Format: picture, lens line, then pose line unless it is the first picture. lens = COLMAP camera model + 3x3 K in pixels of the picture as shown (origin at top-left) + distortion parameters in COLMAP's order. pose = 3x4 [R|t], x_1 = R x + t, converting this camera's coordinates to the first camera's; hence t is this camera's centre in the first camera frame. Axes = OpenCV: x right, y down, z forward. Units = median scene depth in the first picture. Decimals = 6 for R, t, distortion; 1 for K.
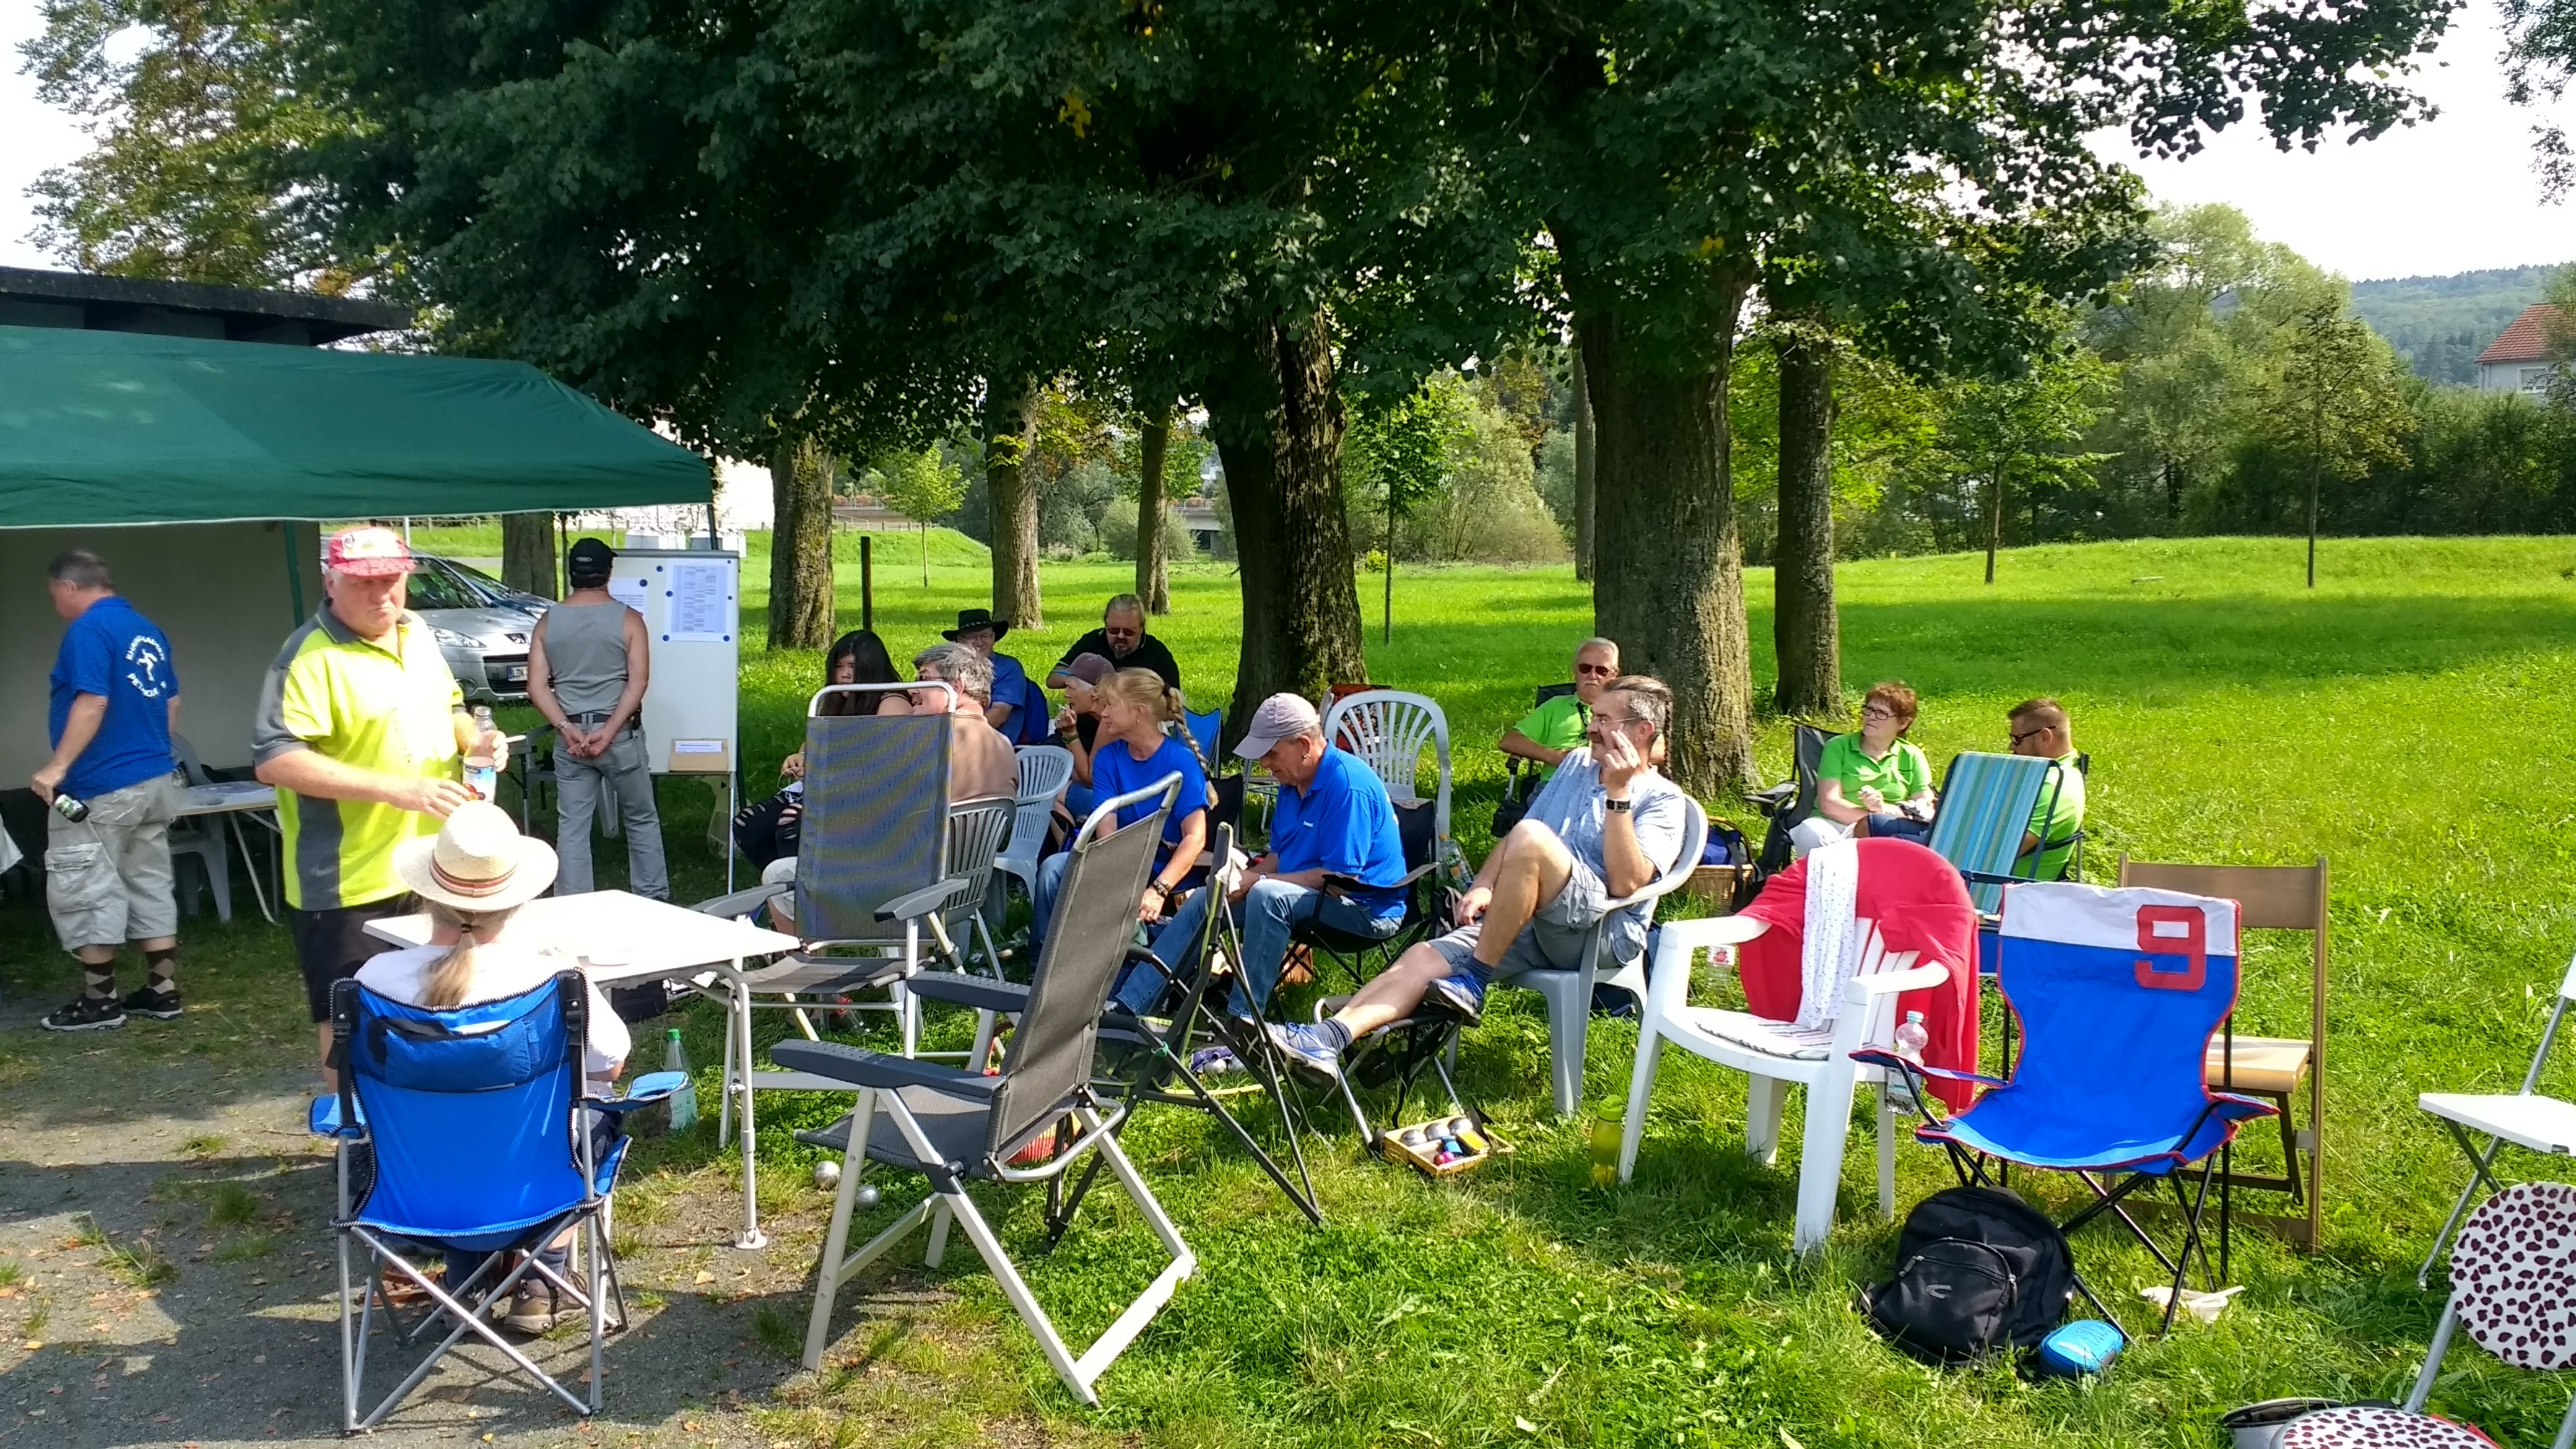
lens RADIAL K [[2066.4, 0, 1267.8], [0, 2066.4, 735.9], [0, 0, 1]] dist [0.081122, -0.059292]
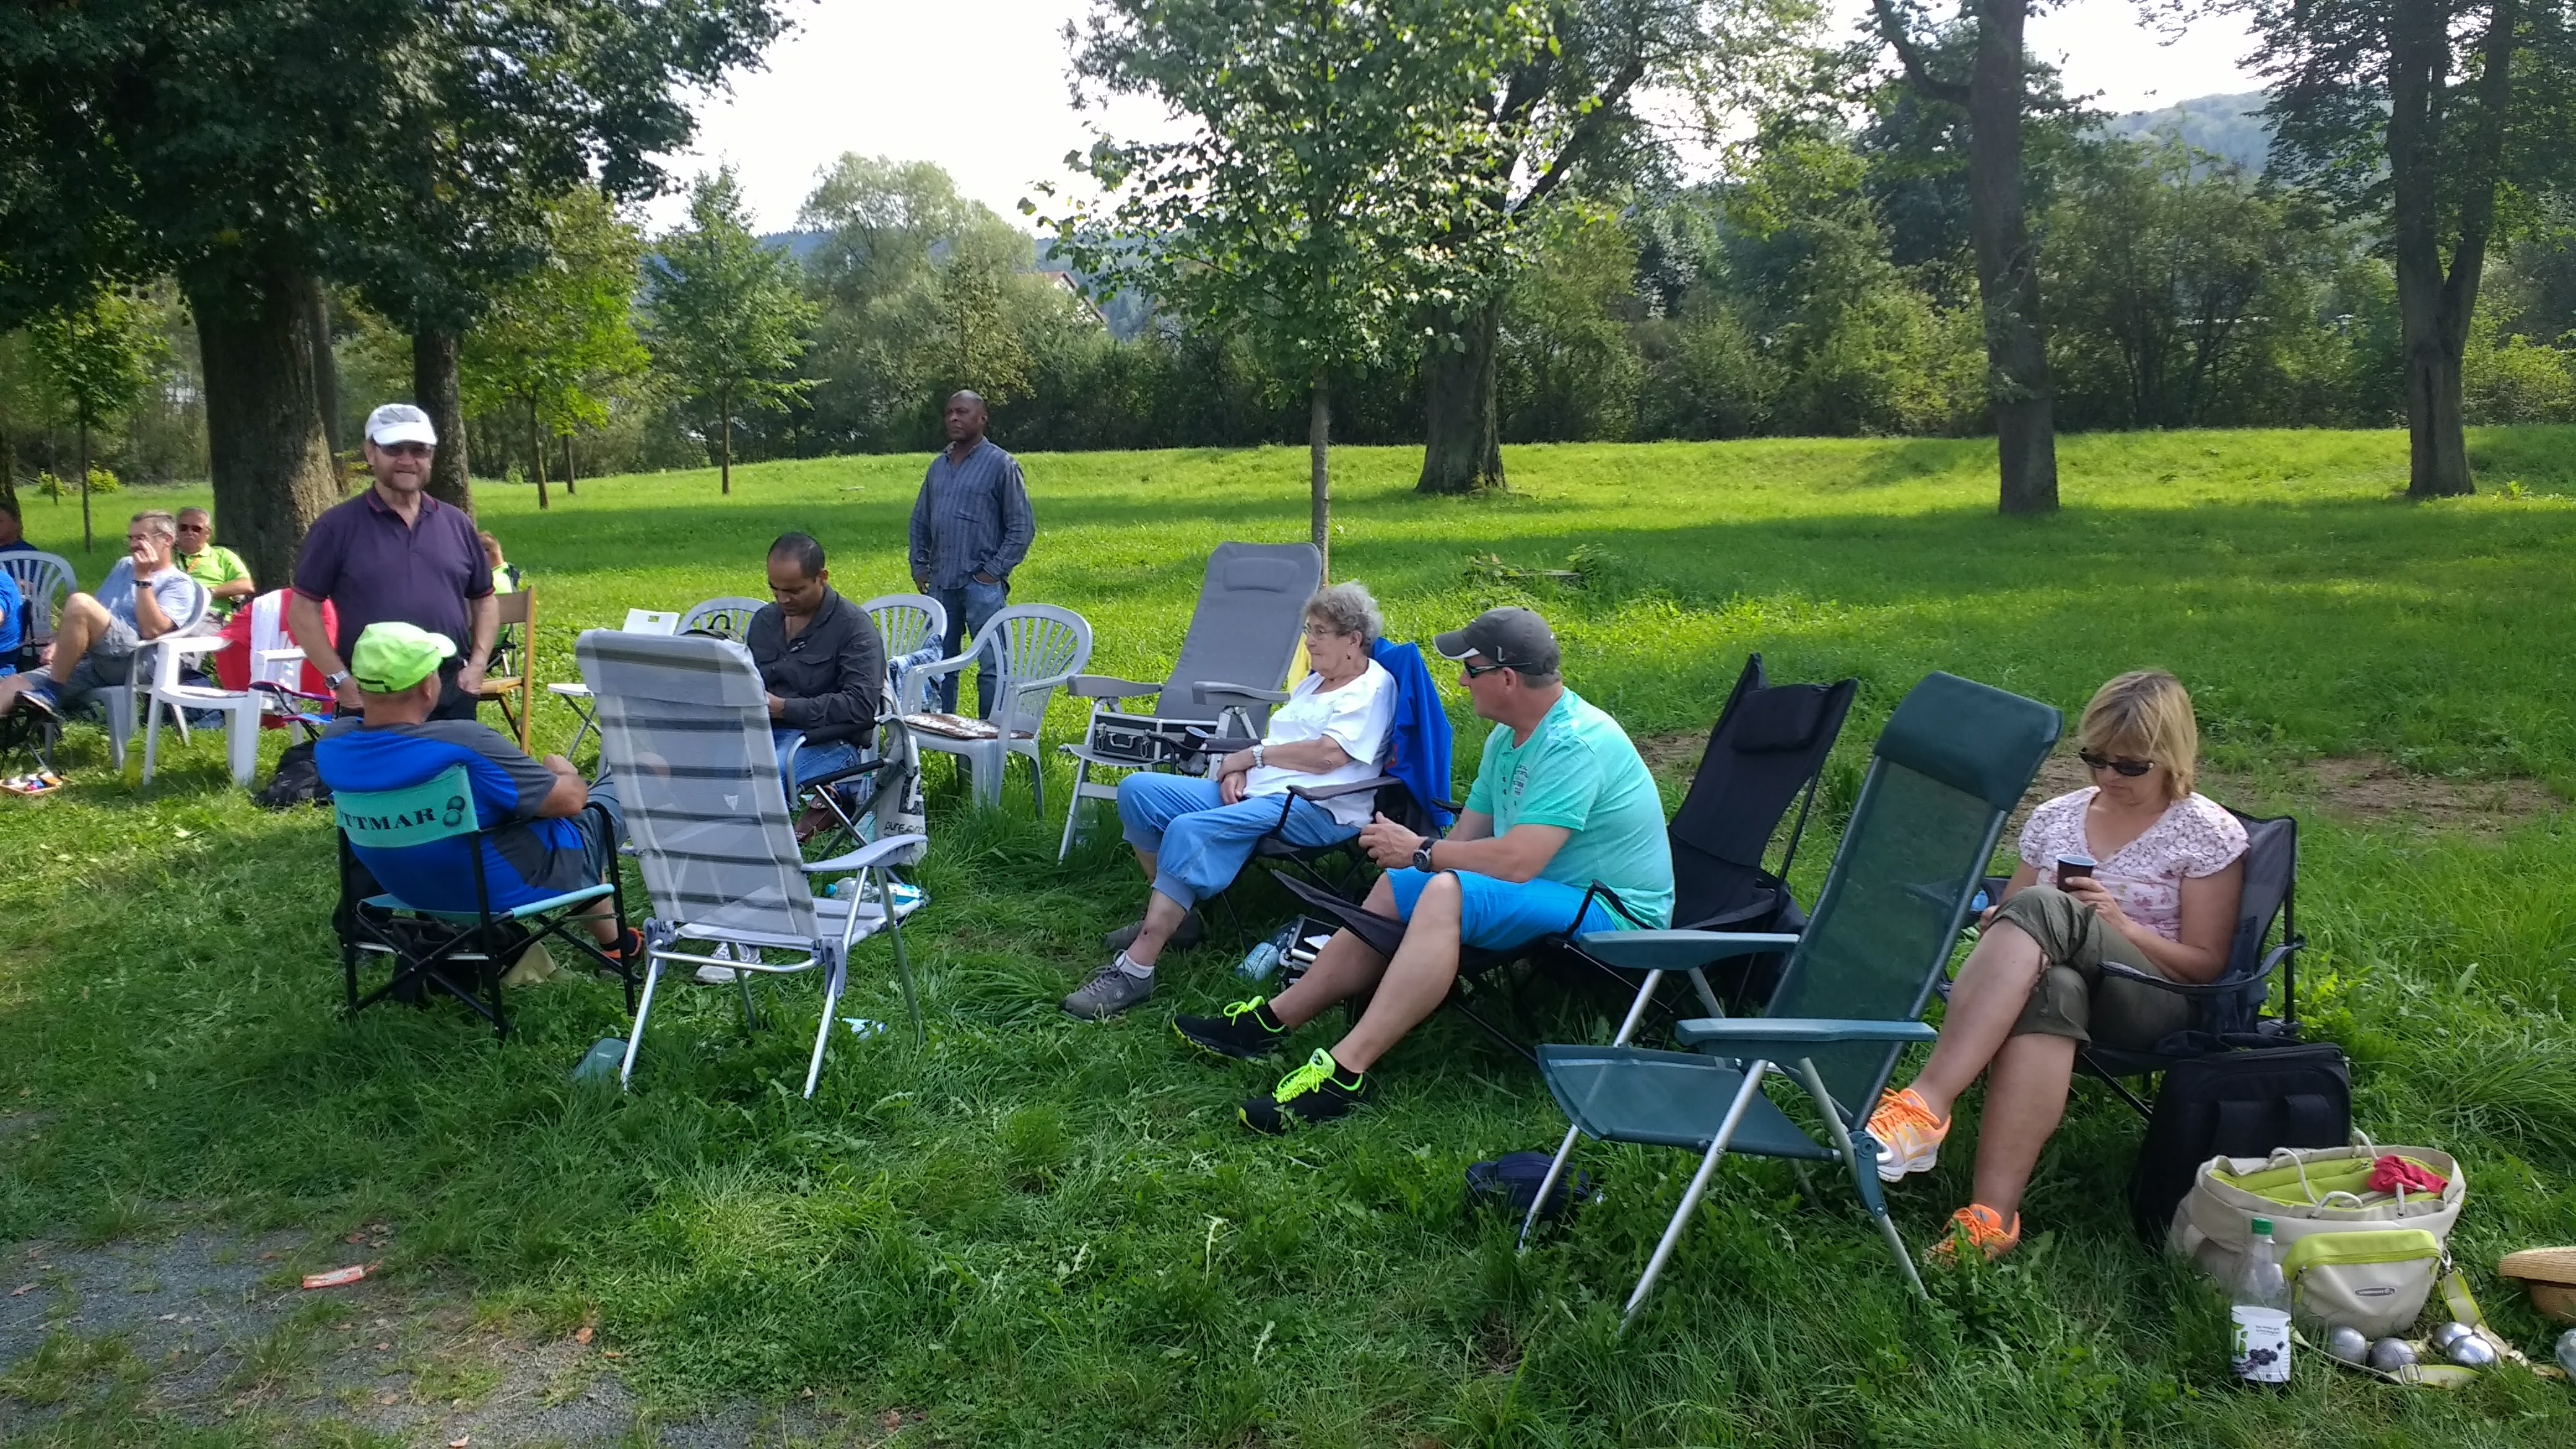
lens RADIAL K [[2066.4, 0, 1274.1], [0, 2066.4, 730.2], [0, 0, 1]] dist [0.081122, -0.059292]
pose [[0.852415, -0.077766, 0.517051, 0.011496], [0.060224, 0.996899, 0.050651, 0.023554], [-0.519386, -0.012037, 0.854455, -0.185288]]
